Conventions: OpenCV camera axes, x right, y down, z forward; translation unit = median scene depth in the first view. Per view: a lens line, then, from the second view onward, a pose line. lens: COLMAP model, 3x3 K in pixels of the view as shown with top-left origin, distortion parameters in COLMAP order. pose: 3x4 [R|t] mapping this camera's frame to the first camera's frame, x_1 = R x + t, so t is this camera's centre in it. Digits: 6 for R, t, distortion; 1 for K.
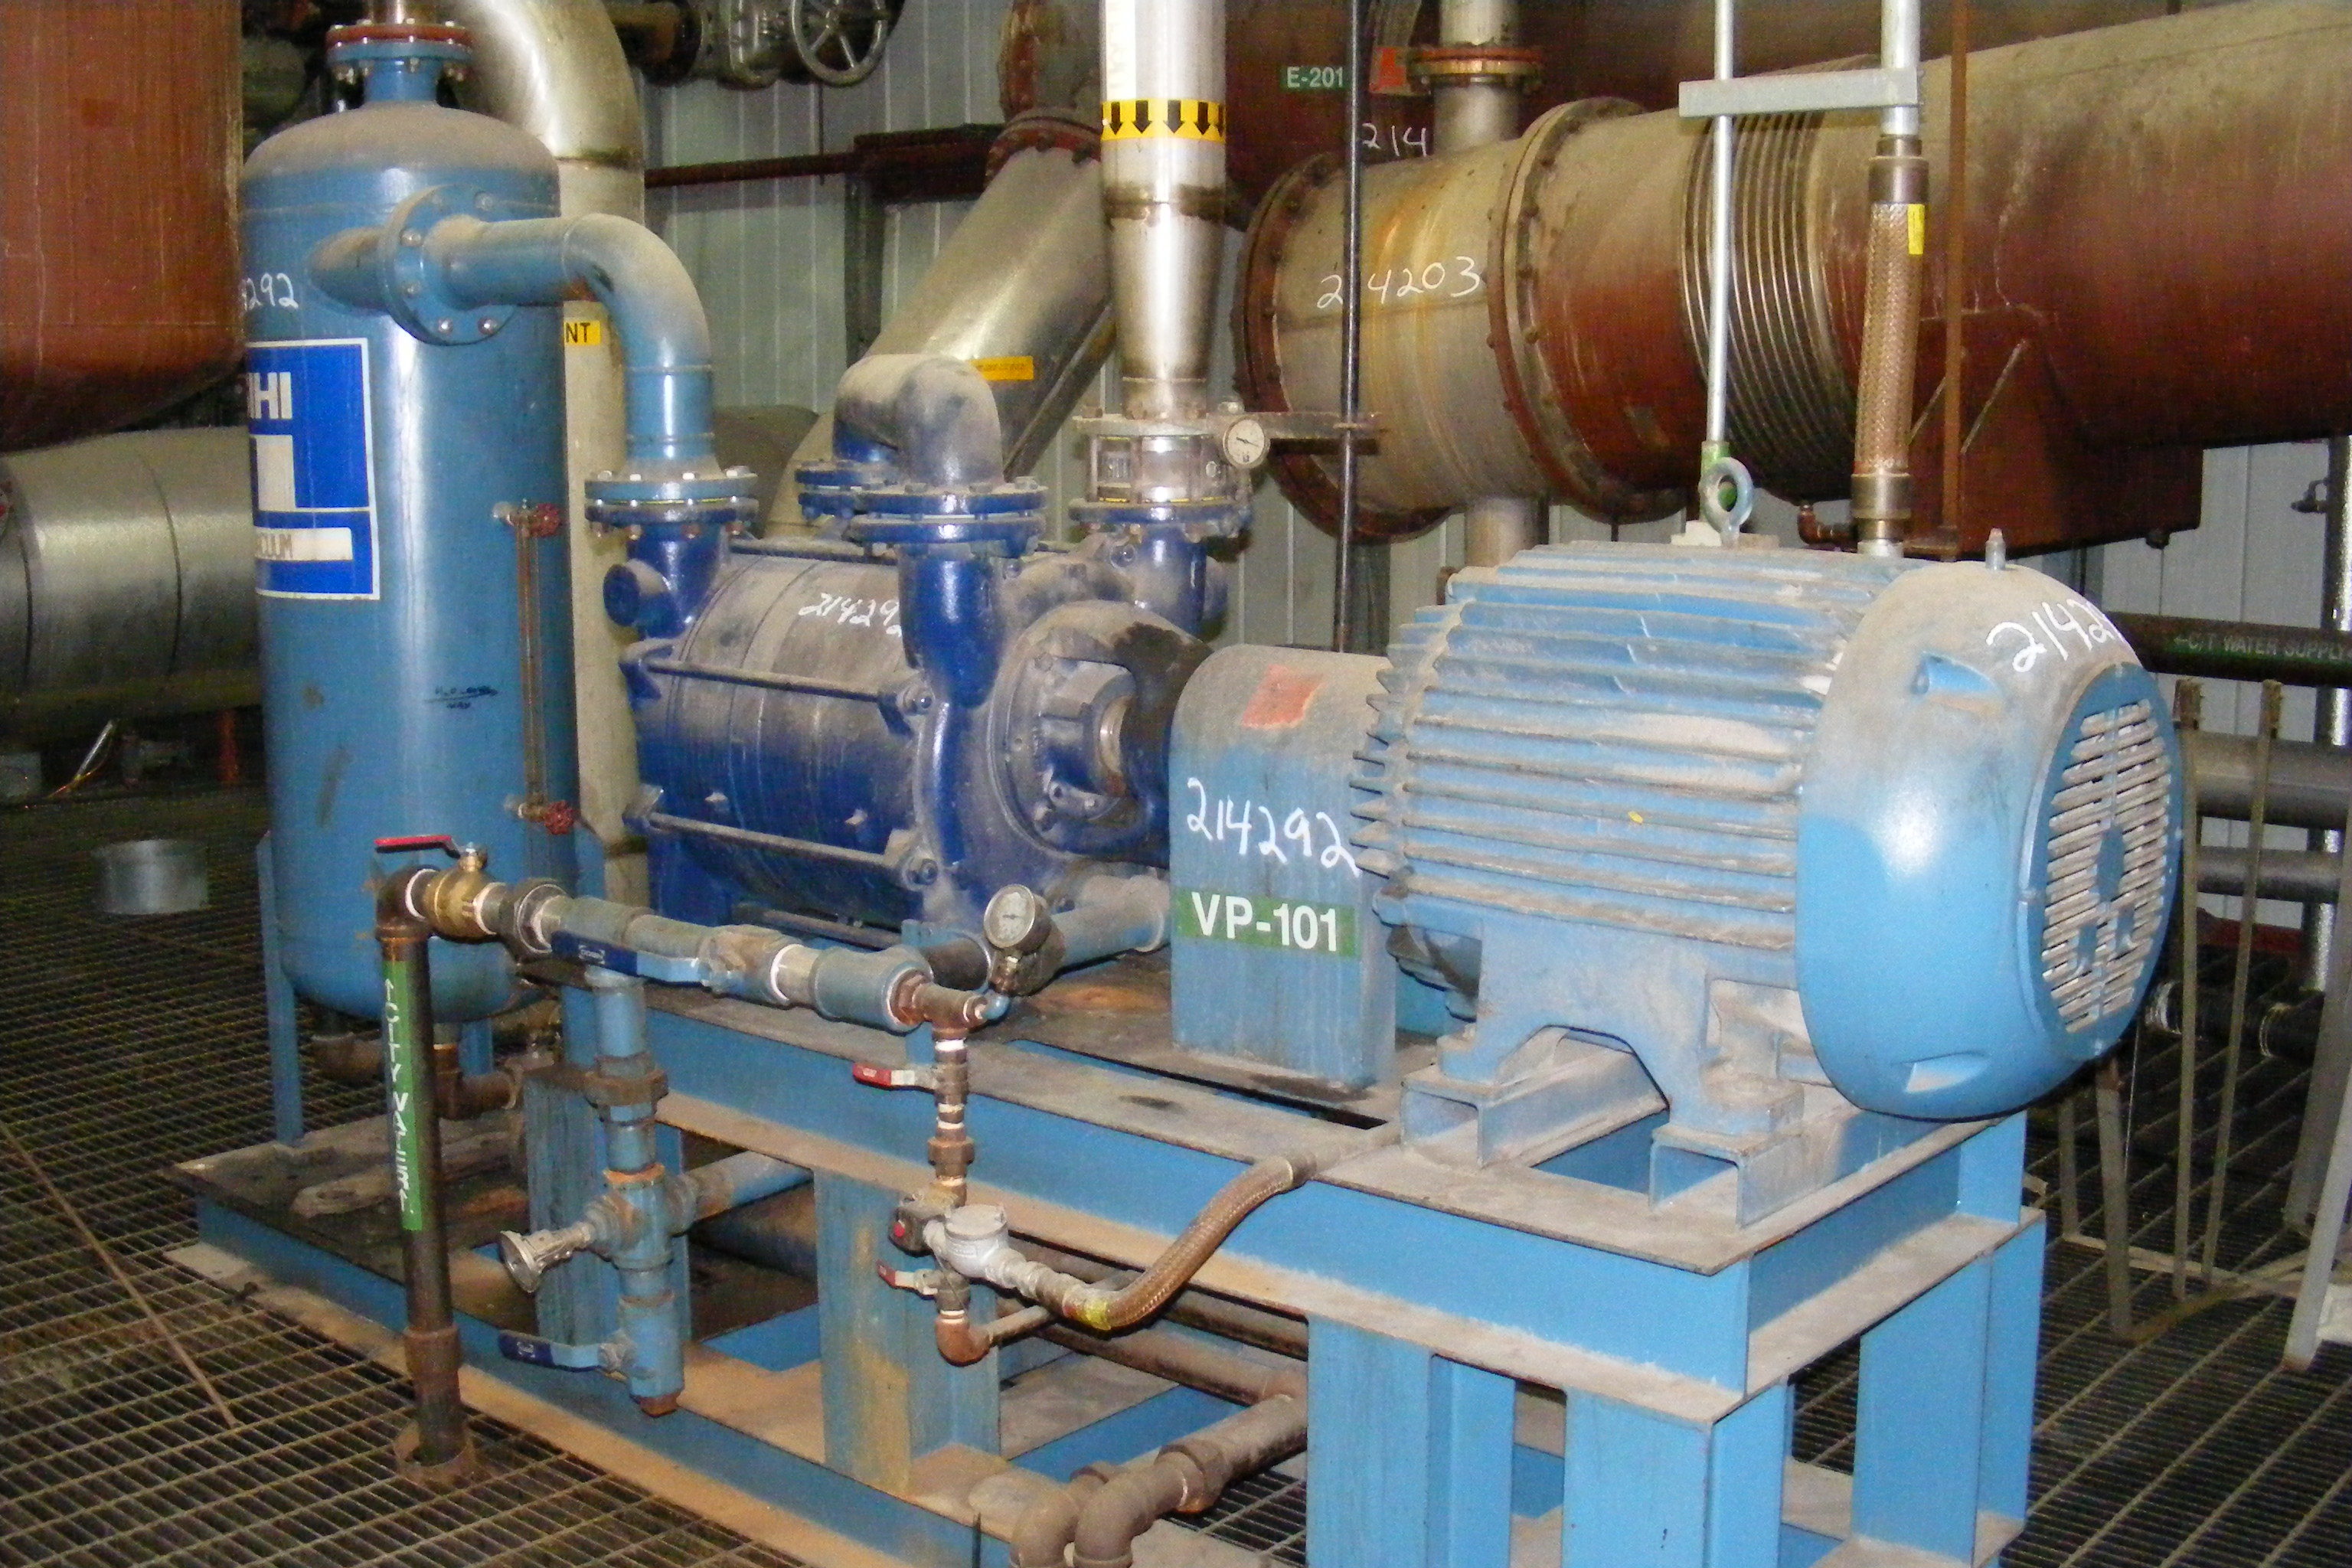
lens RADIAL K [[2658.9, 0, 1194.4], [0, 2658.9, 766.0], [0, 0, 1]] dist [-0.180804, 0.000000]
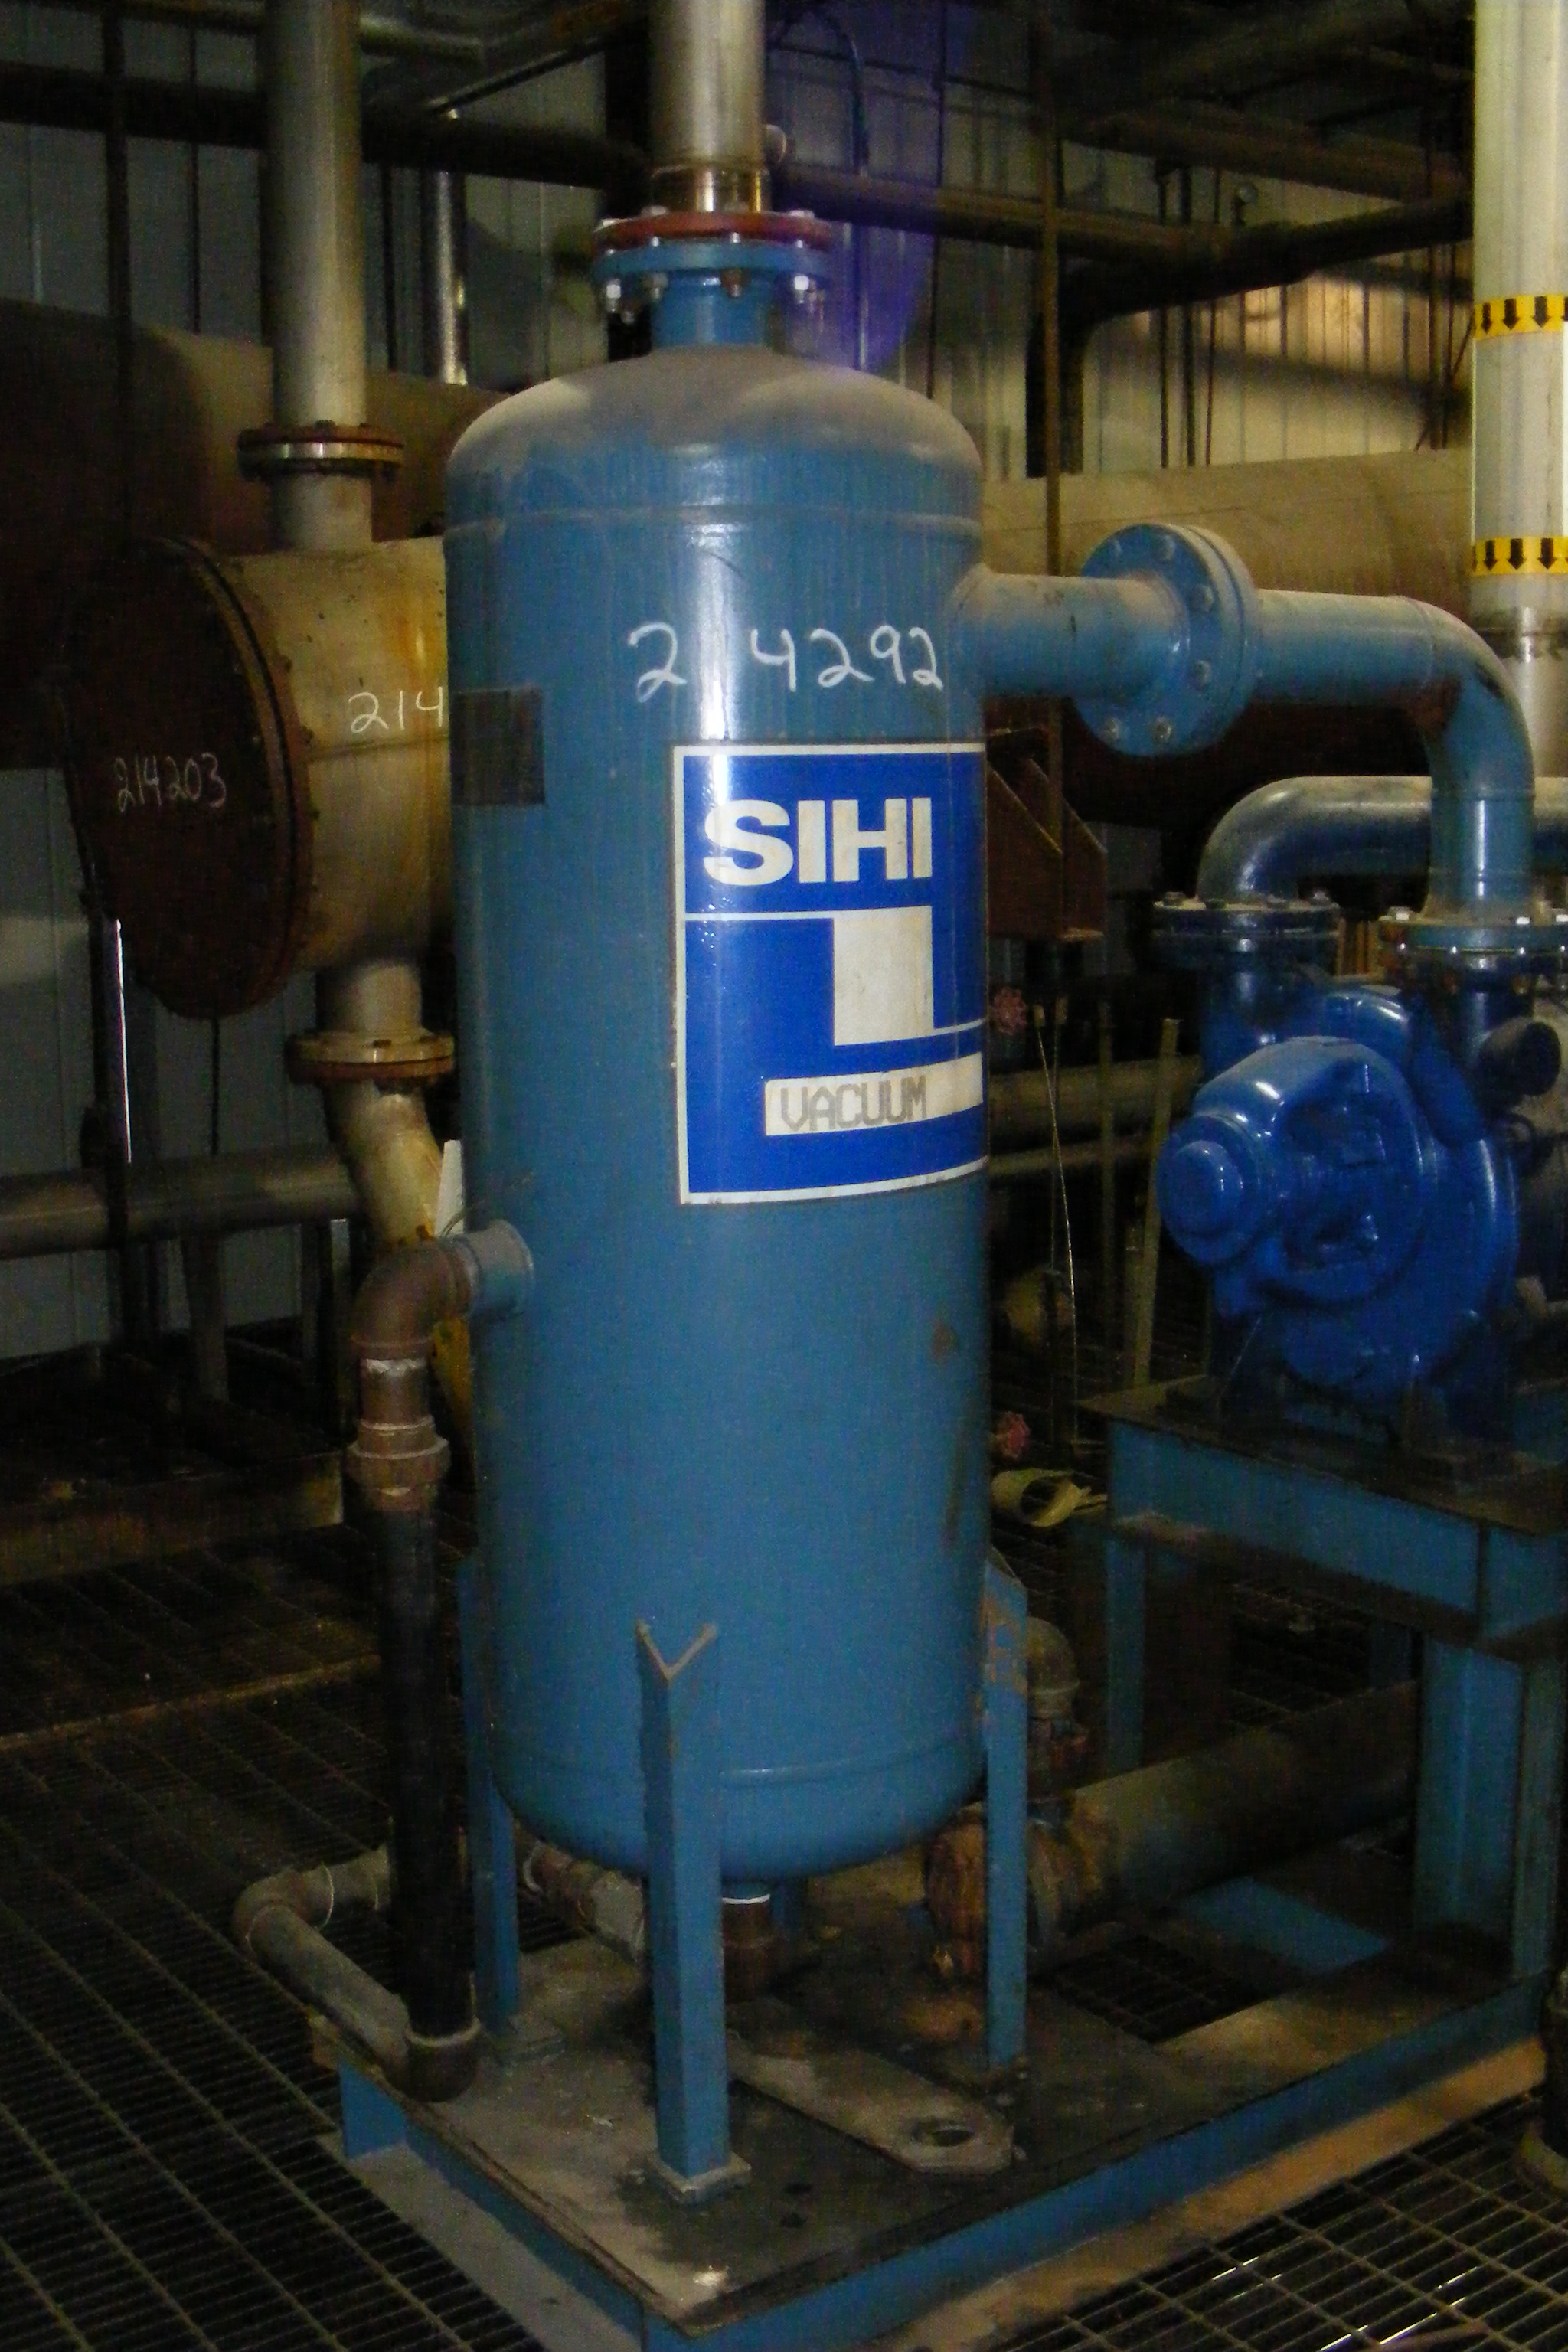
lens RADIAL K [[2658.9, 0, 795.8], [0, 2658.9, 1213.7], [0, 0, 1]] dist [-0.180804, 0.000000]
pose [[0.225416, -0.163690, 0.960413, -1.126142], [0.166060, 0.977815, 0.127680, -0.168502], [-0.960006, 0.130705, 0.247598, 1.063160]]
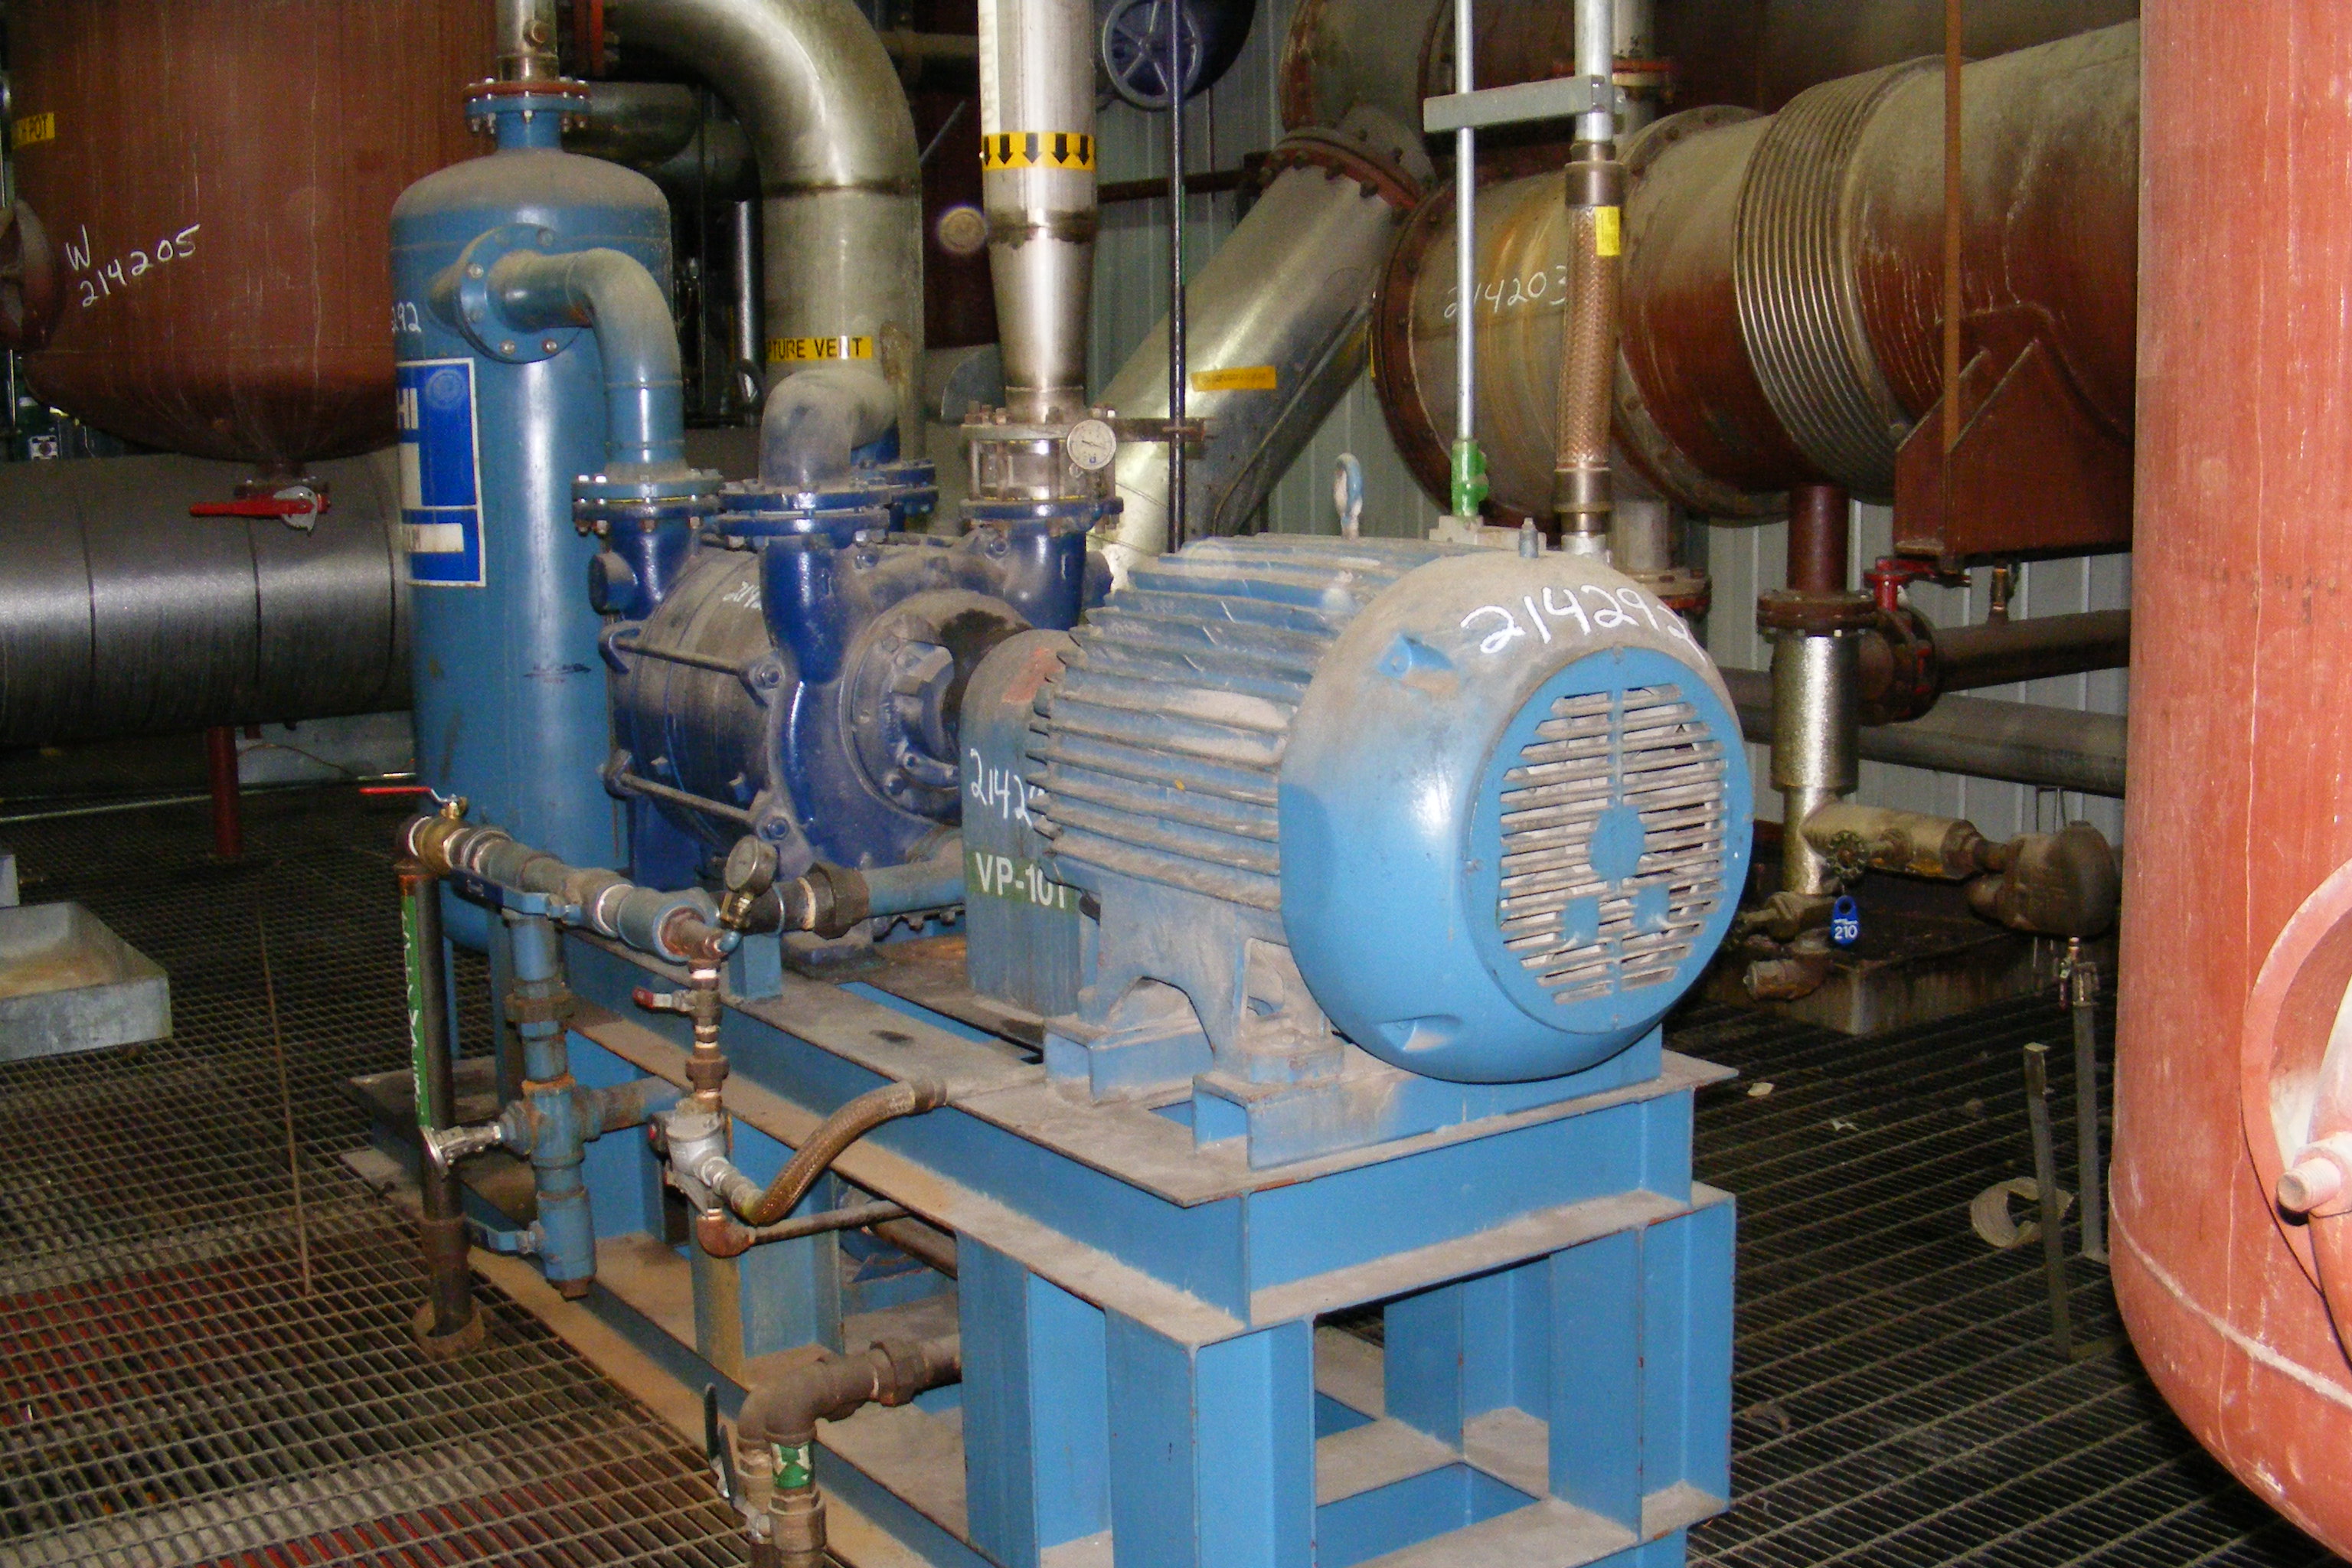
lens RADIAL K [[2658.9, 0, 1184.2], [0, 2658.9, 767.9], [0, 0, 1]] dist [-0.180804, 0.000000]
pose [[0.967796, 0.025211, -0.250469, 0.327705], [-0.026021, 0.999661, 0.000078, 0.009151], [0.250386, 0.006442, 0.968125, -0.042084]]
